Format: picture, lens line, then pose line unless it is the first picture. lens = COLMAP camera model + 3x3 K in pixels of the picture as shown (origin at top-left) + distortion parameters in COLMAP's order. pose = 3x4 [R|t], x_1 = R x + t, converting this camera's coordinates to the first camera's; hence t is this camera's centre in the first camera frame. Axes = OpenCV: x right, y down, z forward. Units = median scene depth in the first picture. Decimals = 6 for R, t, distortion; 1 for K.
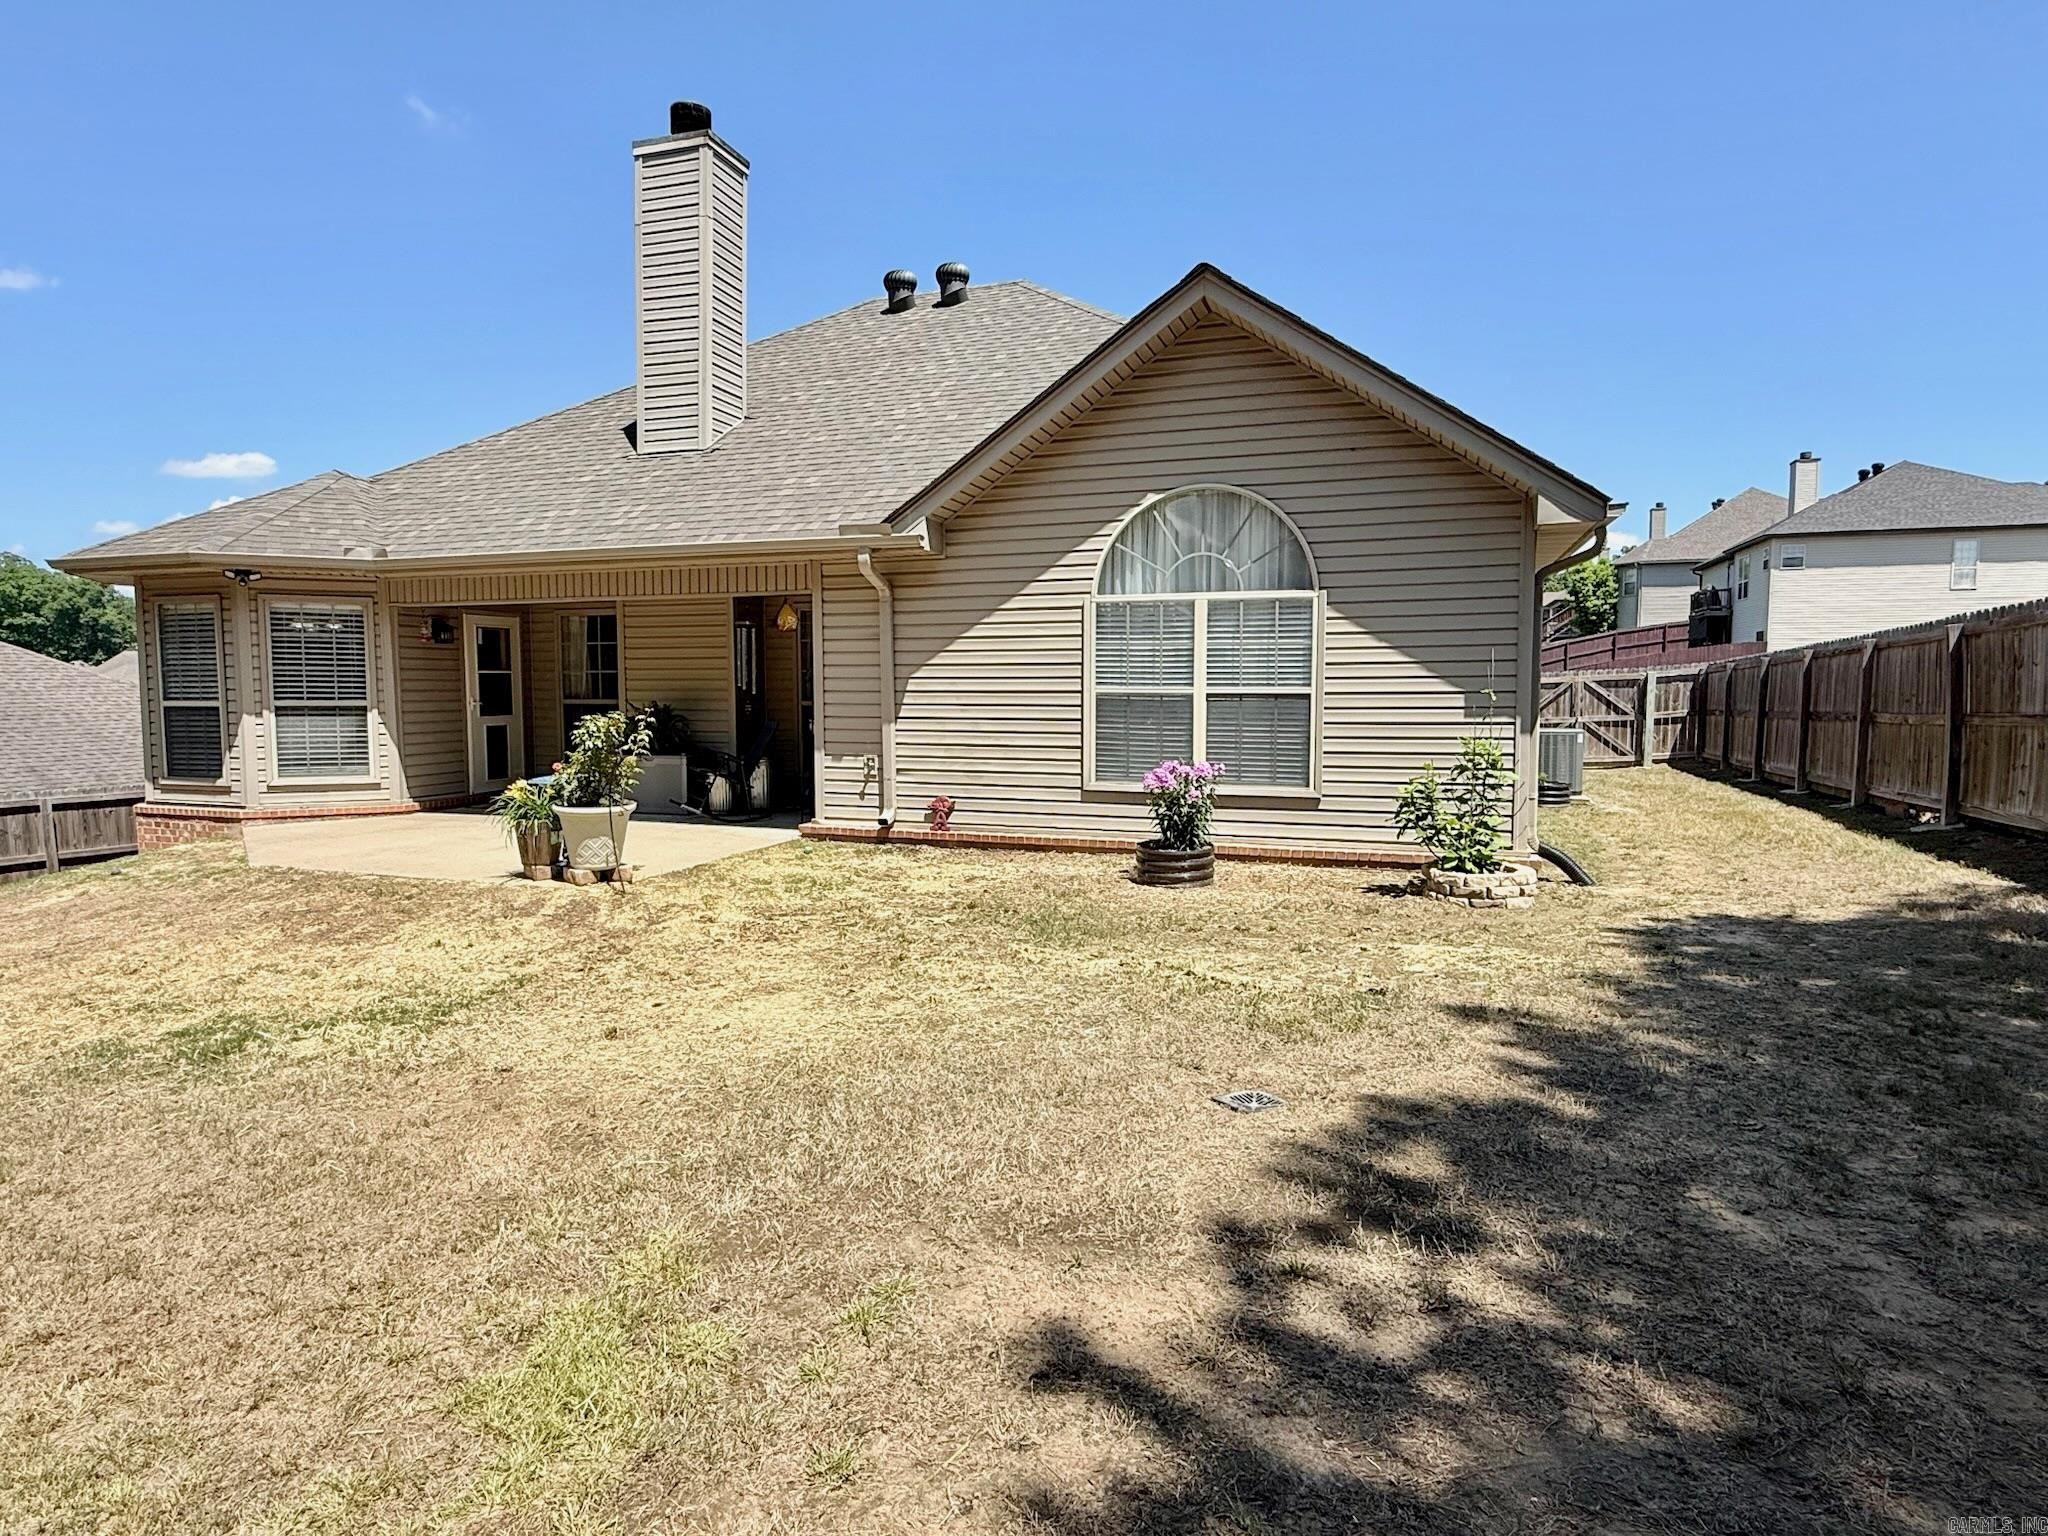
lens RADIAL K [[1147.3, 0, 1015.4], [0, 1147.3, 771.4], [0, 0, 1]] dist [0.000017, 0.000461]
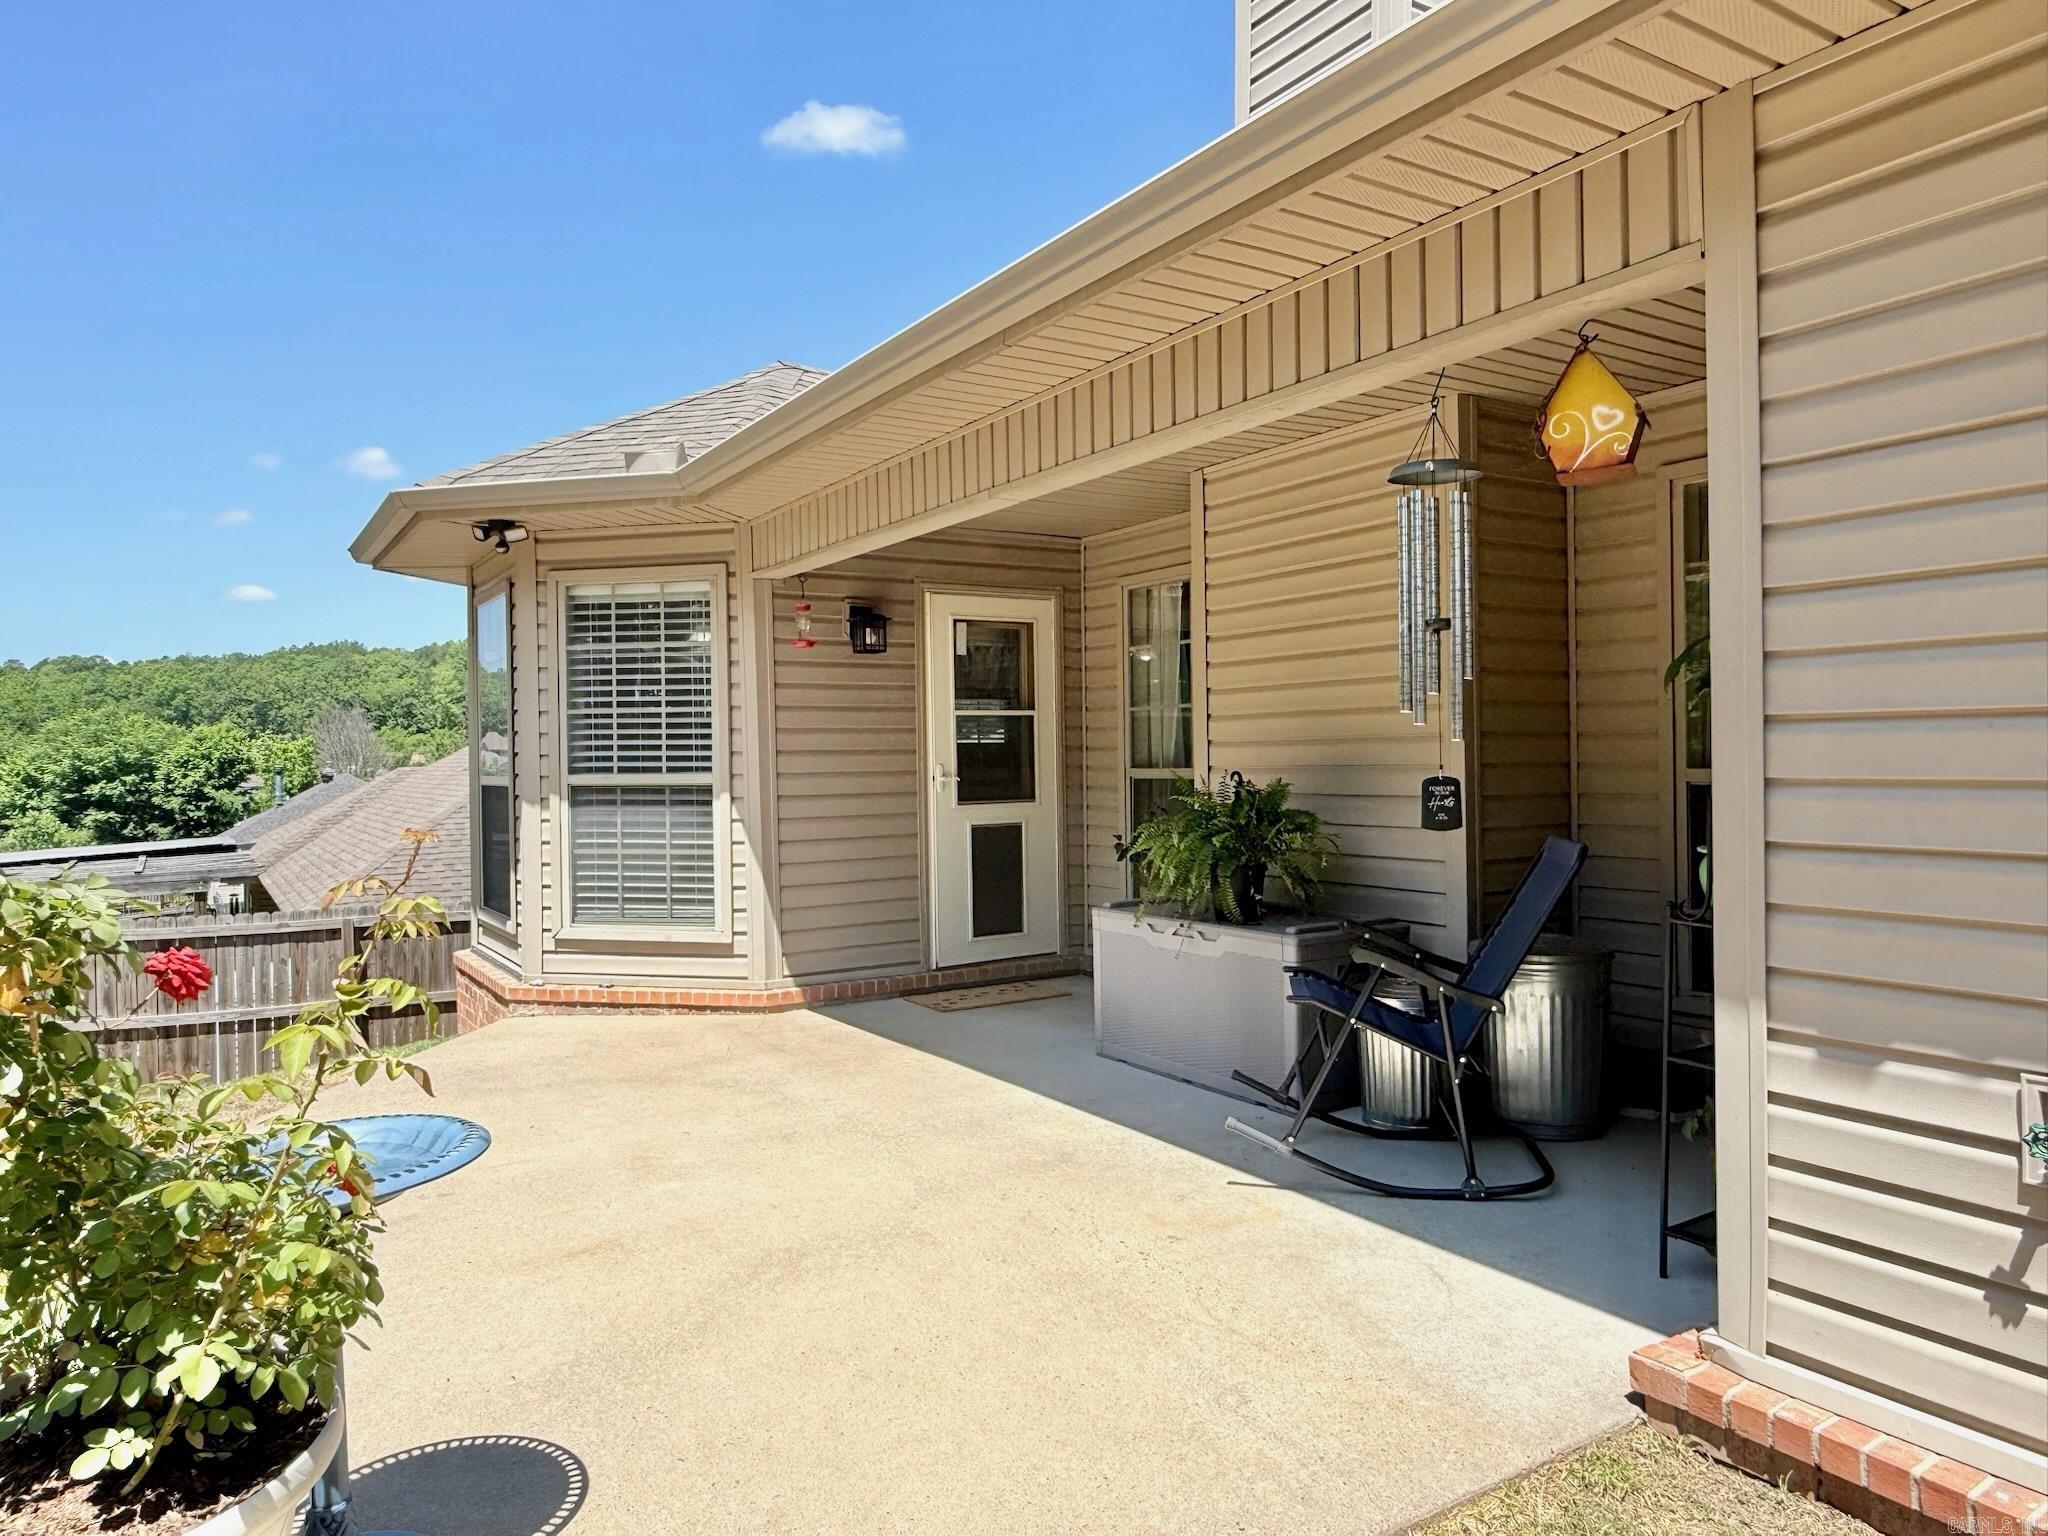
lens RADIAL K [[1342.7, 0, 1017.9], [0, 1342.7, 765.6], [0, 0, 1]] dist [0.000060, 0.001724]
pose [[0.780758, -0.008068, -0.624781, -0.124757], [-0.031740, 0.998114, -0.052554, -0.046485], [0.624027, 0.060862, 0.779029, 0.750962]]
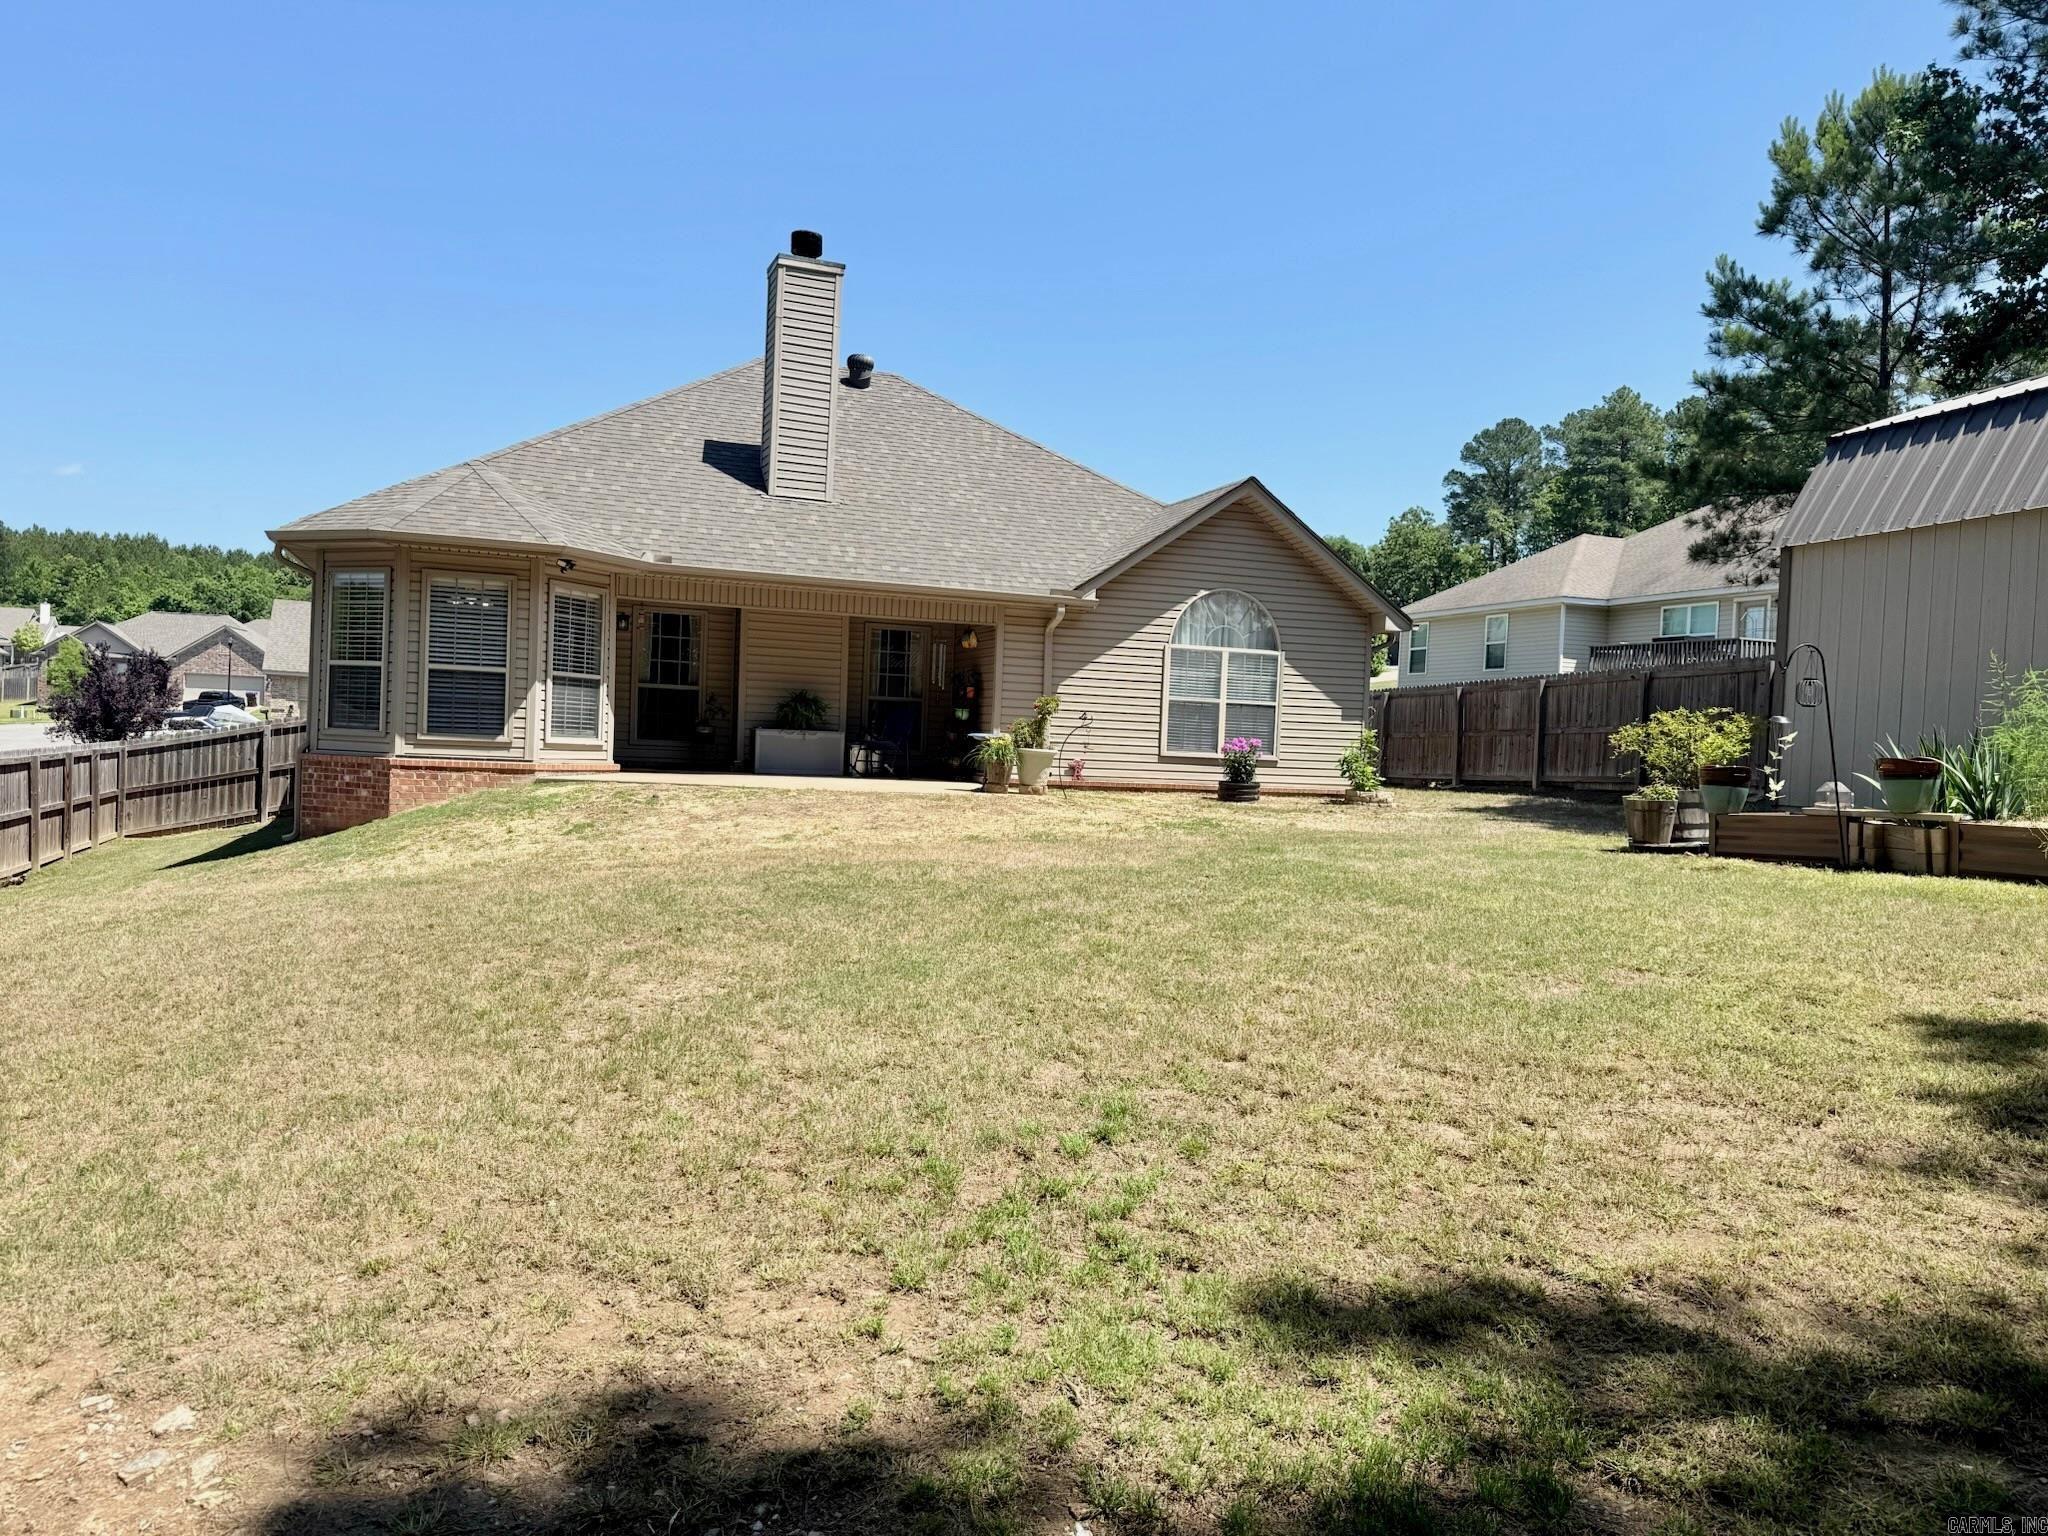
lens RADIAL K [[1486.7, 0, 1037.4], [0, 1486.7, 776.9], [0, 0, 1]] dist [0.113257, -0.007659]
pose [[0.772613, 0.017959, 0.634623, -1.420568], [0.005504, 0.999373, -0.034981, 0.118340], [-0.634853, 0.030520, 0.772030, -0.571154]]
